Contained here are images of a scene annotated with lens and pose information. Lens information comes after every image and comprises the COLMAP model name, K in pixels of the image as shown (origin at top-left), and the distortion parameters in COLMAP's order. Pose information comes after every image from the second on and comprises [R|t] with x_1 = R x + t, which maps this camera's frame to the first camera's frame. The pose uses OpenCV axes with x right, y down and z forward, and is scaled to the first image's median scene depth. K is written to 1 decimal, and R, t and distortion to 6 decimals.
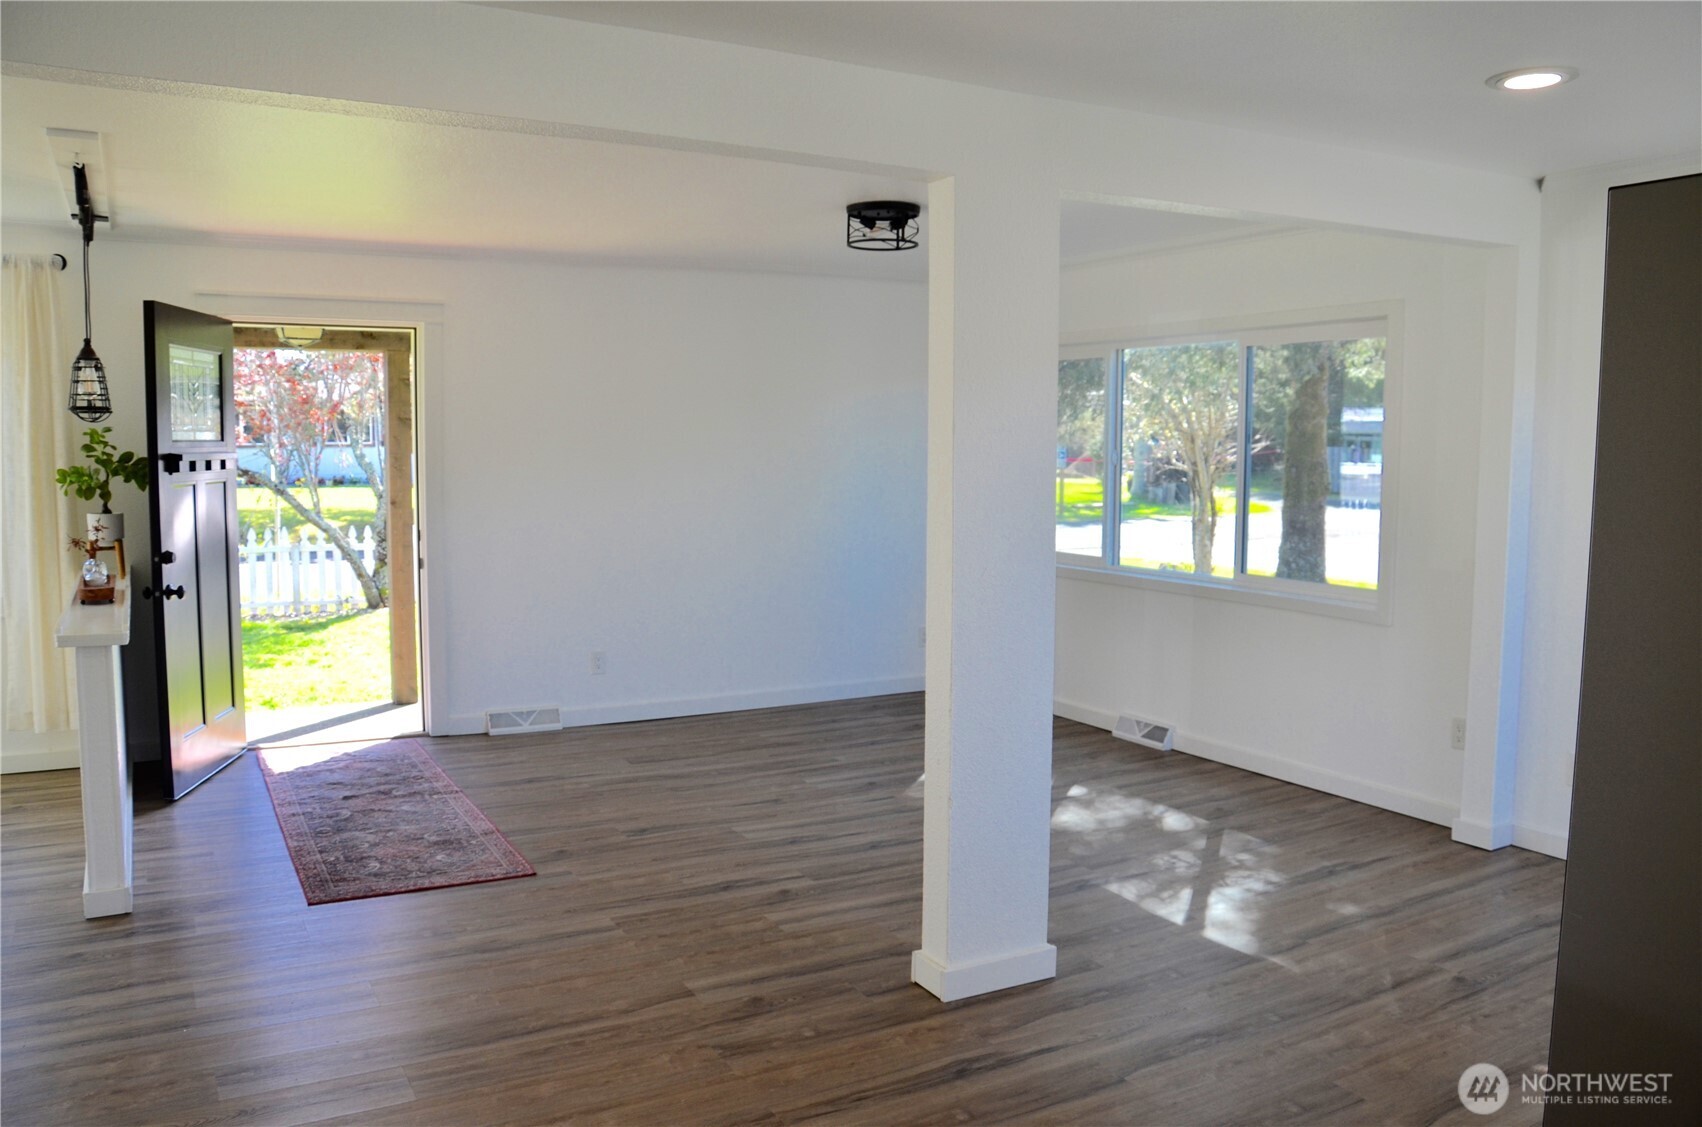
lens RADIAL K [[1336.8, 0, 851.0], [0, 1336.8, 563.5], [0, 0, 1]] dist [-0.154429, 0.115729]
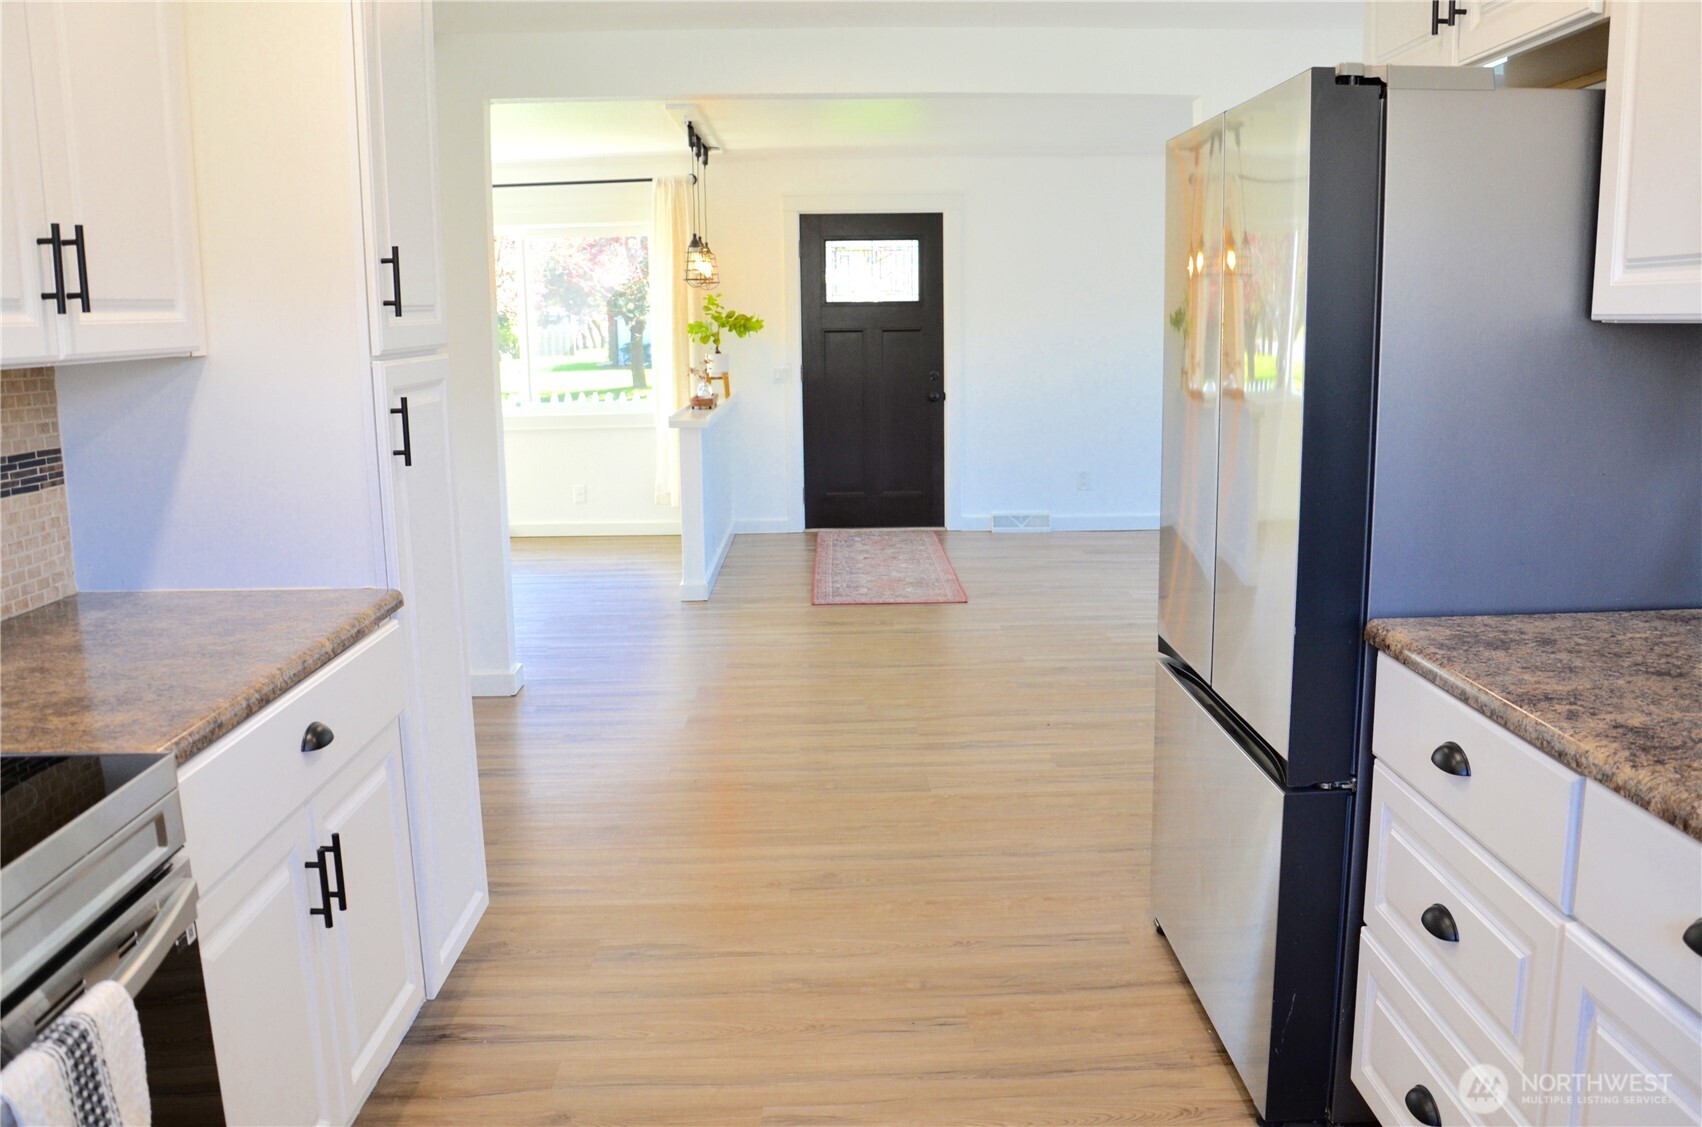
lens RADIAL K [[1416.2, 0, 839.1], [0, 1416.2, 570.7], [0, 0, 1]] dist [-0.154859, 0.116308]
pose [[0.881418, 0.064044, -0.467975, 0.321240], [-0.022284, 0.995300, 0.094239, 0.055656], [0.471812, -0.072635, 0.878702, -0.371405]]
